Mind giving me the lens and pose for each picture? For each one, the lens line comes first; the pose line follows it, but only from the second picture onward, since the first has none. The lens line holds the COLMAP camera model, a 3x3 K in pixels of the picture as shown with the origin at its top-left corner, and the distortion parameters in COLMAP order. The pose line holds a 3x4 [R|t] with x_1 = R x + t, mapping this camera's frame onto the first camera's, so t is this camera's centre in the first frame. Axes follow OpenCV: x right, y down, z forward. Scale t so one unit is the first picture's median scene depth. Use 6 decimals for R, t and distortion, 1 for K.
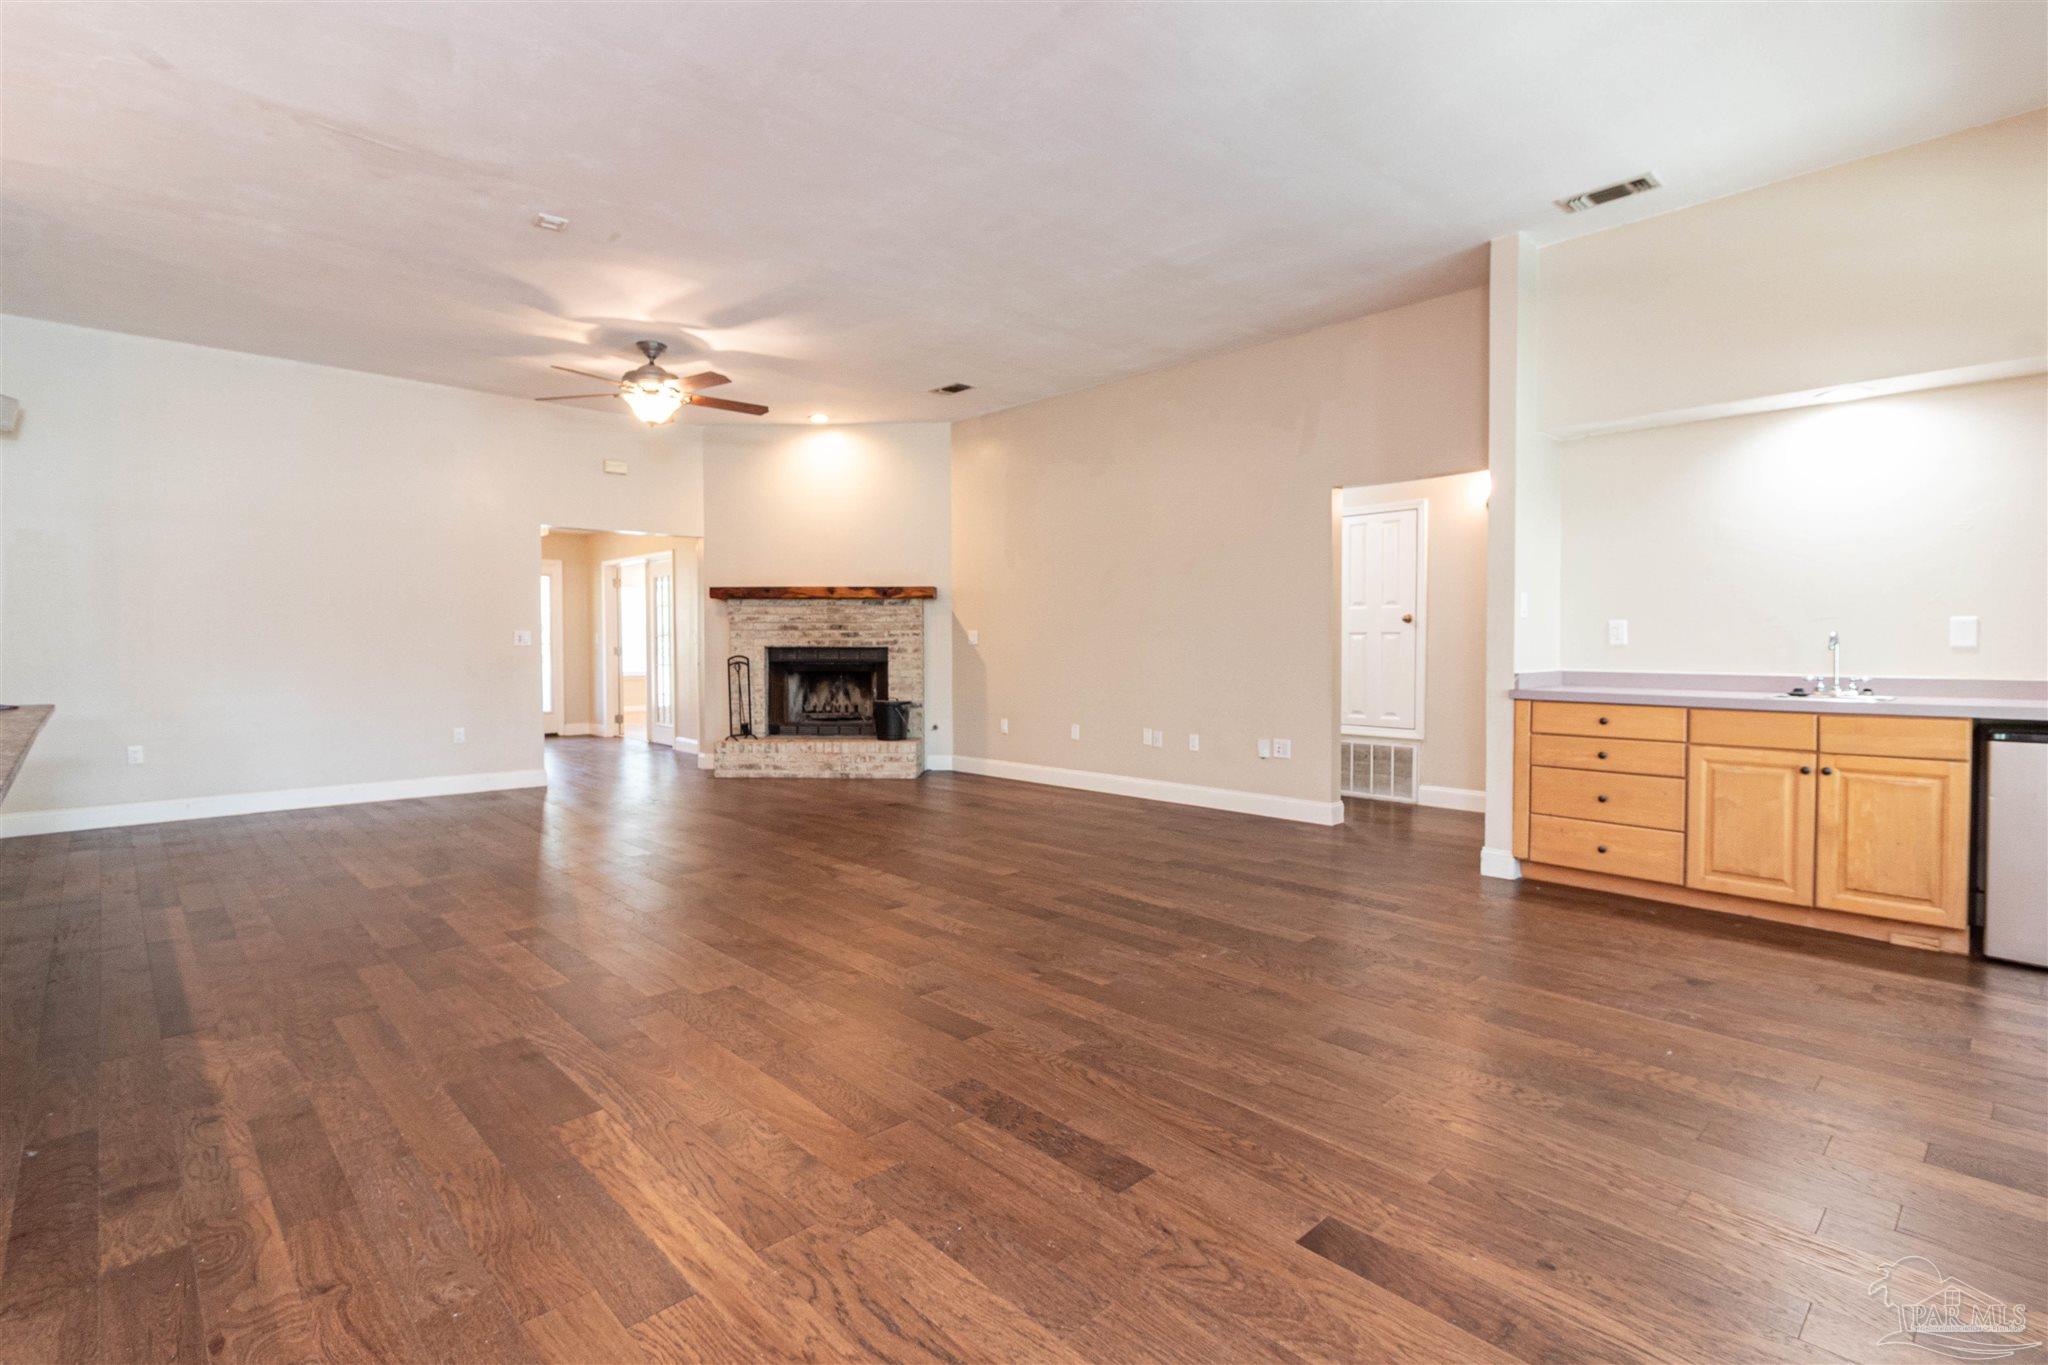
lens RADIAL K [[965.3, 0, 1013.4], [0, 965.3, 664.6], [0, 0, 1]] dist [0.007171, 0.000317]
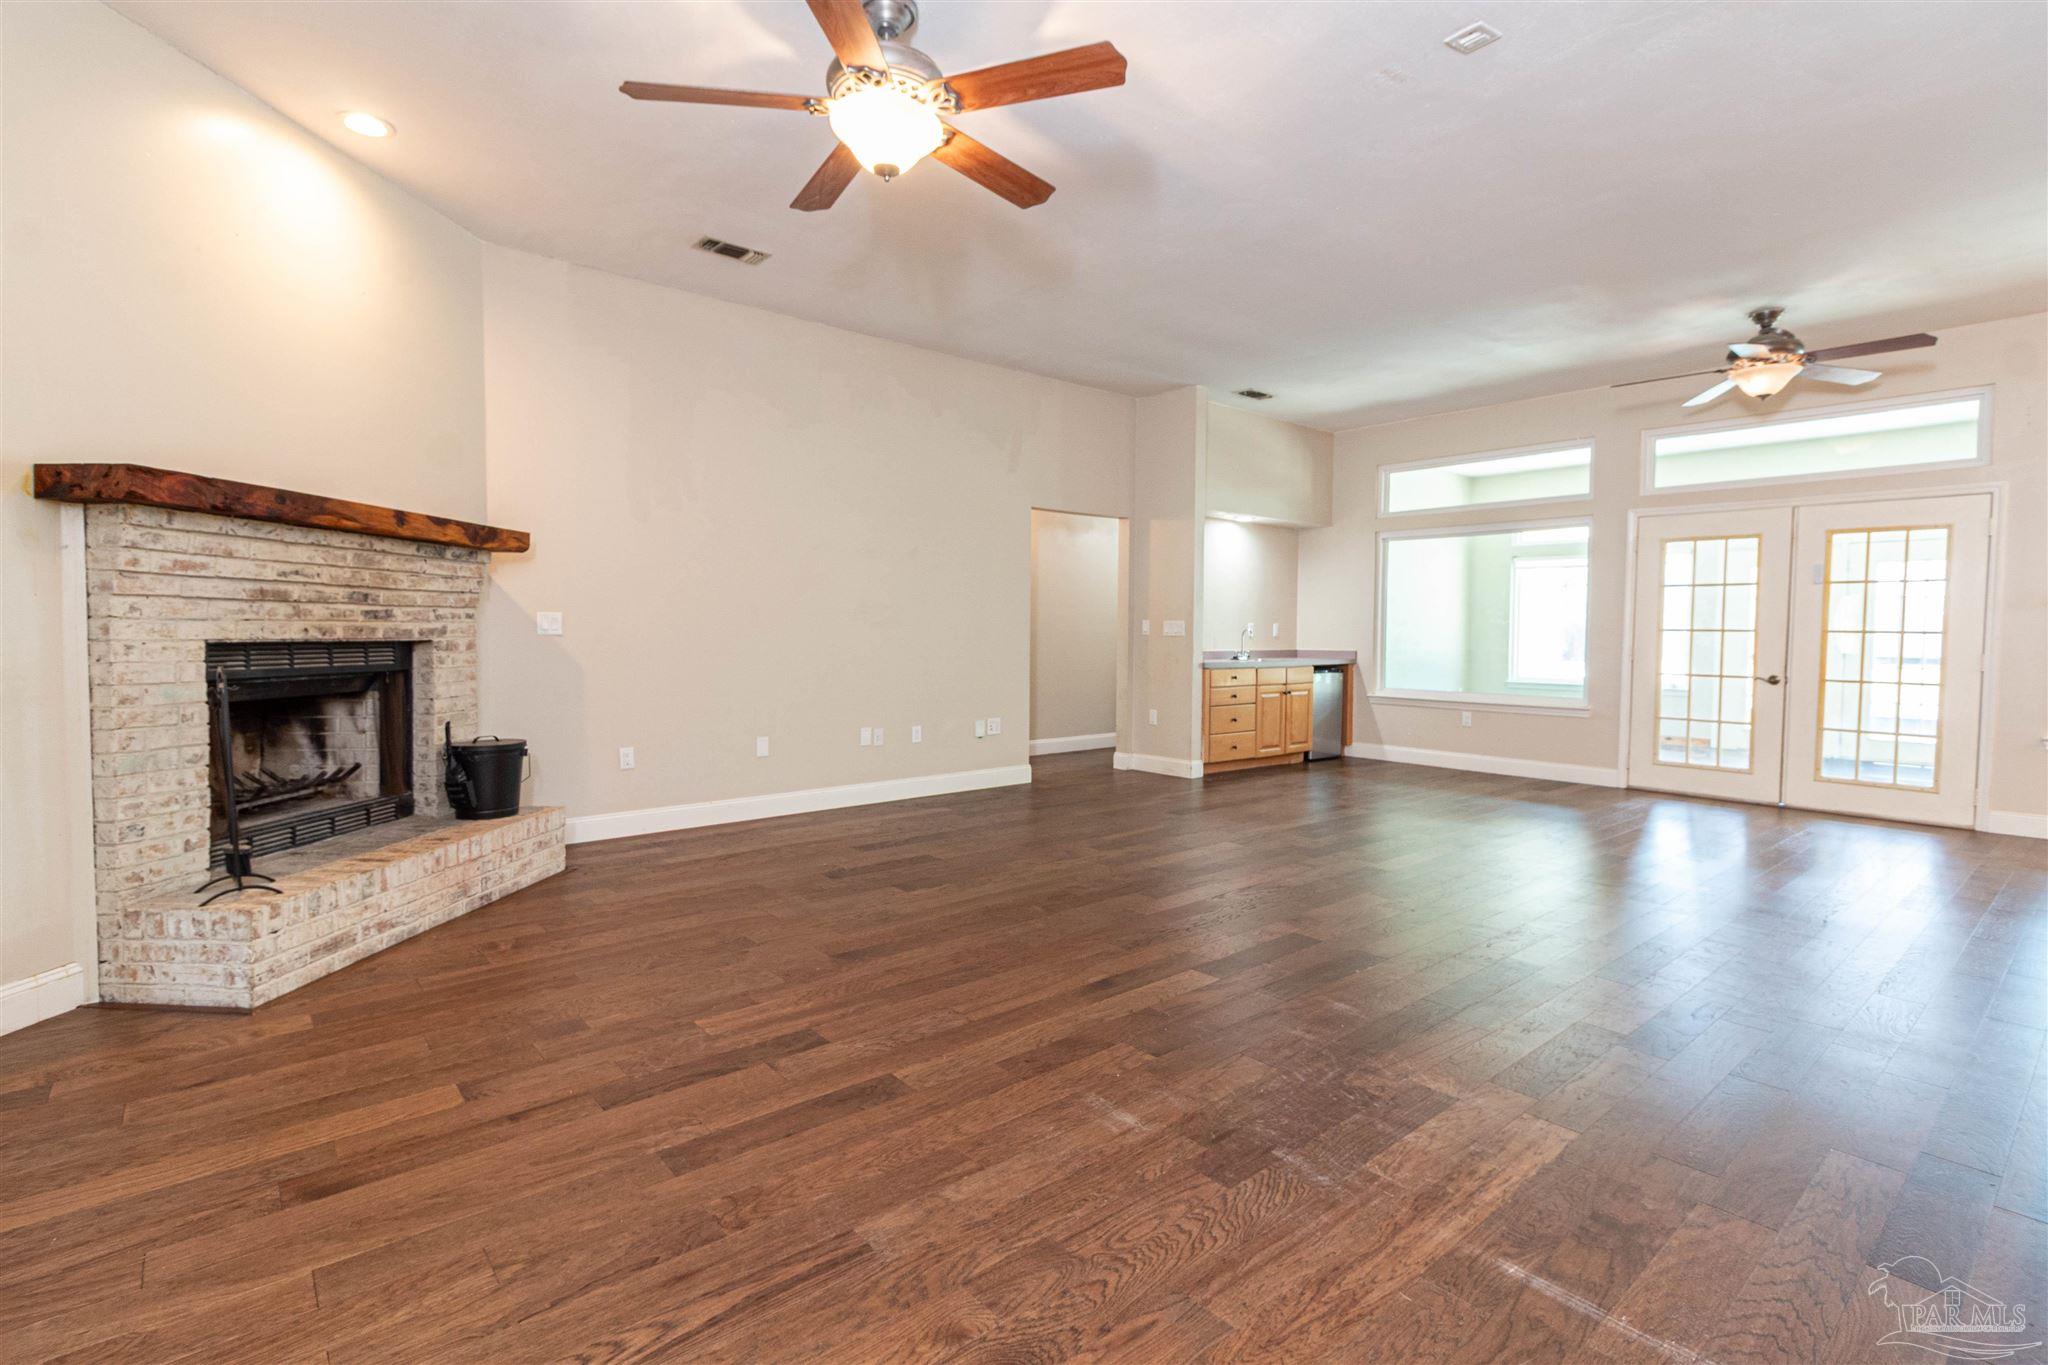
lens RADIAL K [[961.0, 0, 1017.1], [0, 961.0, 666.2], [0, 0, 1]] dist [0.002252, 0.000115]
pose [[0.049897, -0.037387, 0.998054, -0.696902], [0.015686, 0.999205, 0.036645, -0.020519], [-0.998631, 0.013827, 0.050444, 0.747668]]
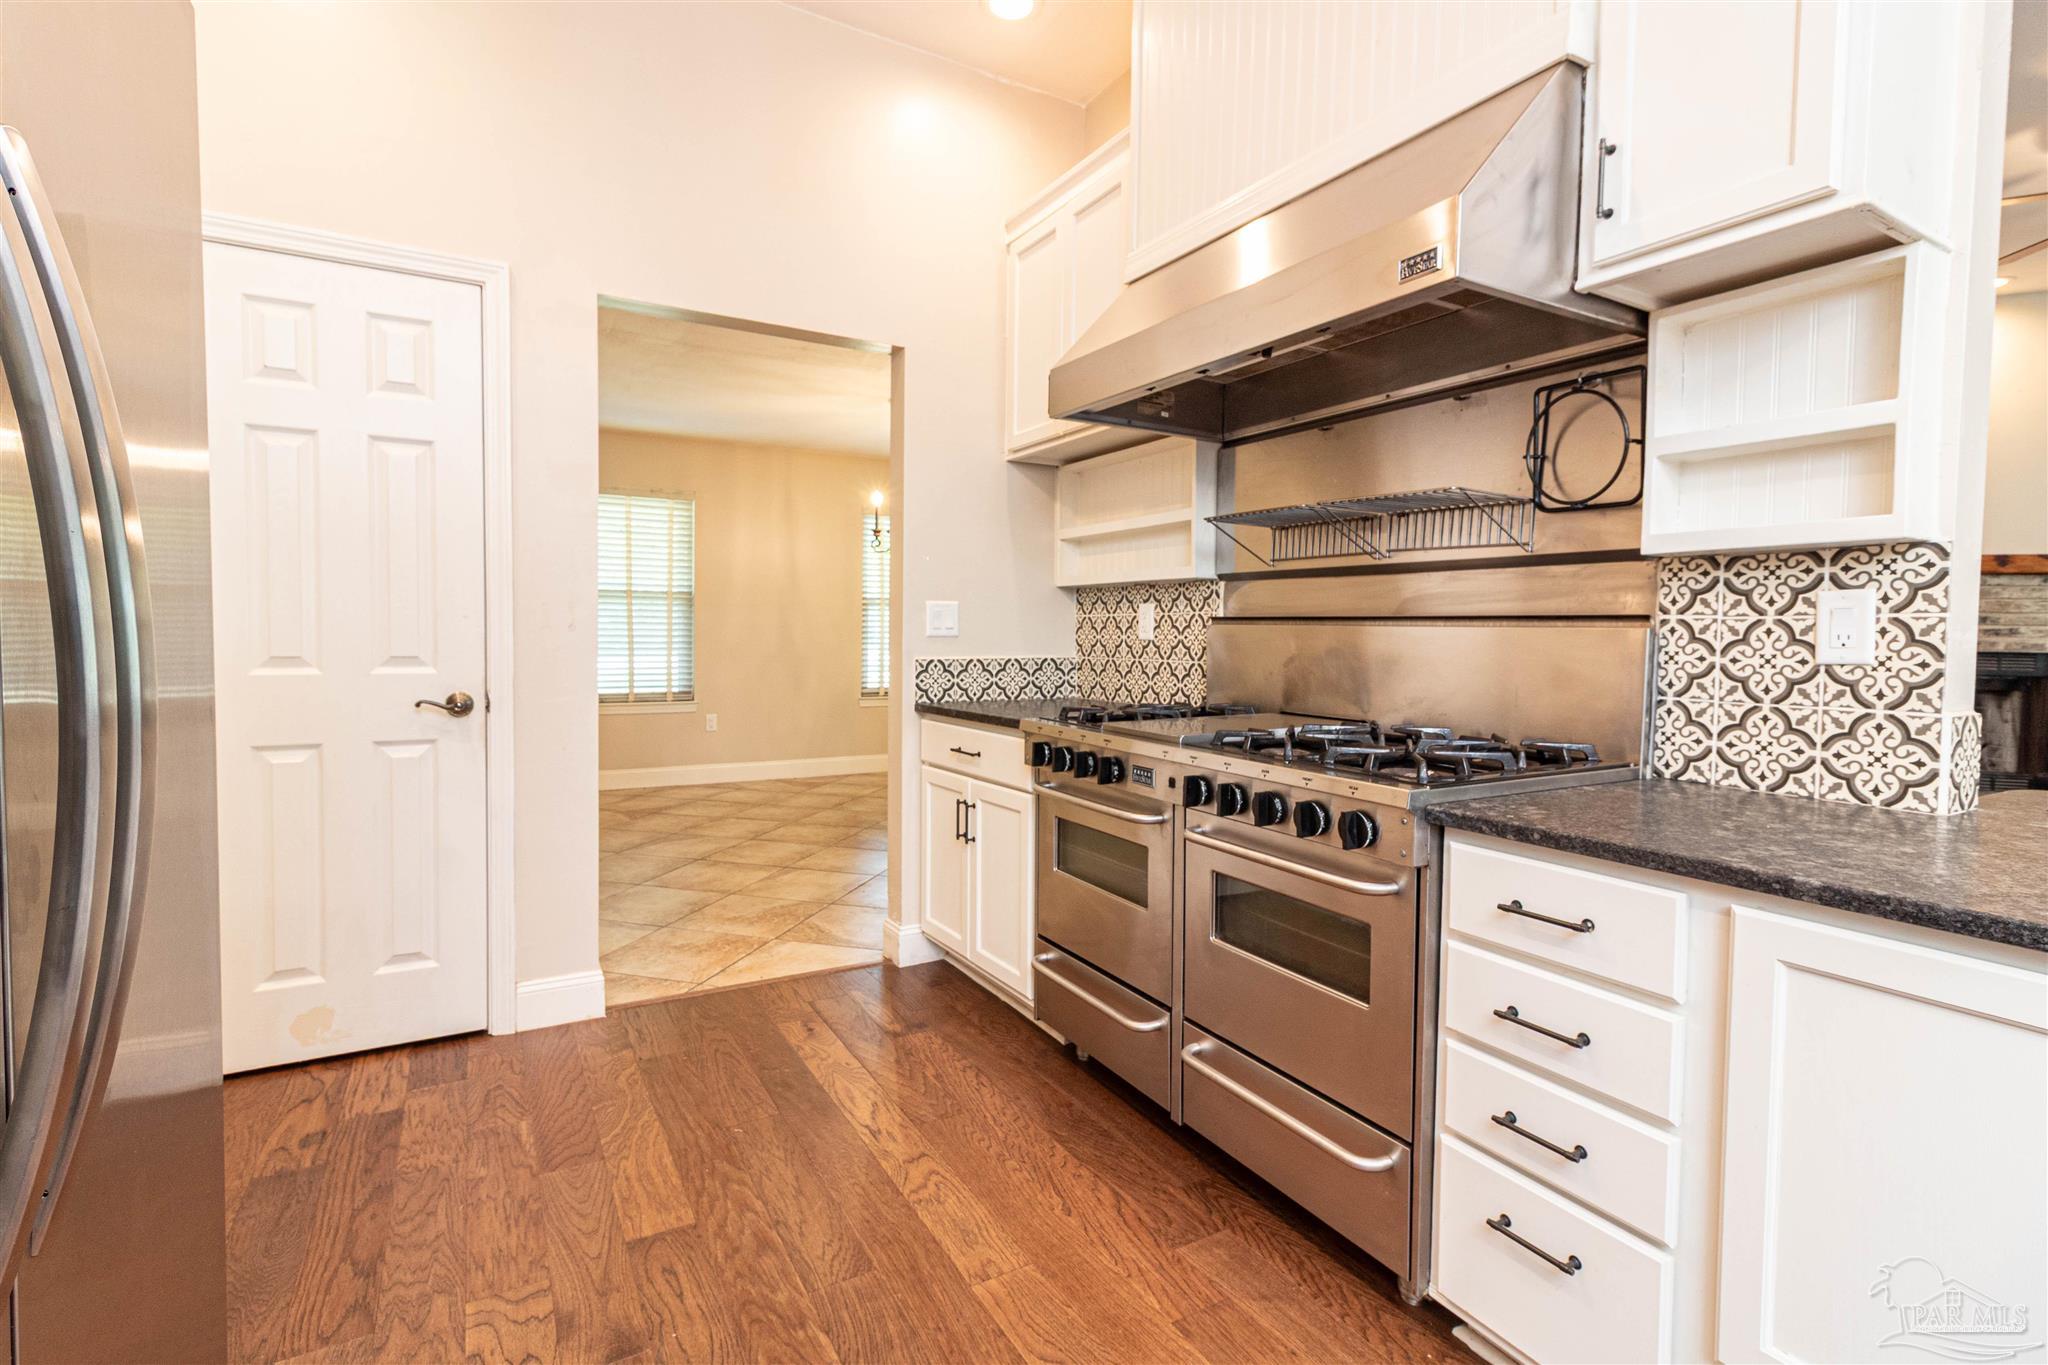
lens RADIAL K [[961.0, 0, 1017.1], [0, 961.0, 666.2], [0, 0, 1]] dist [0.002252, 0.000115]
pose [[0.970504, 0.024909, -0.239793, -0.716400], [-0.021866, 0.999643, 0.015341, -0.005076], [0.240090, -0.009645, 0.970703, 0.267880]]
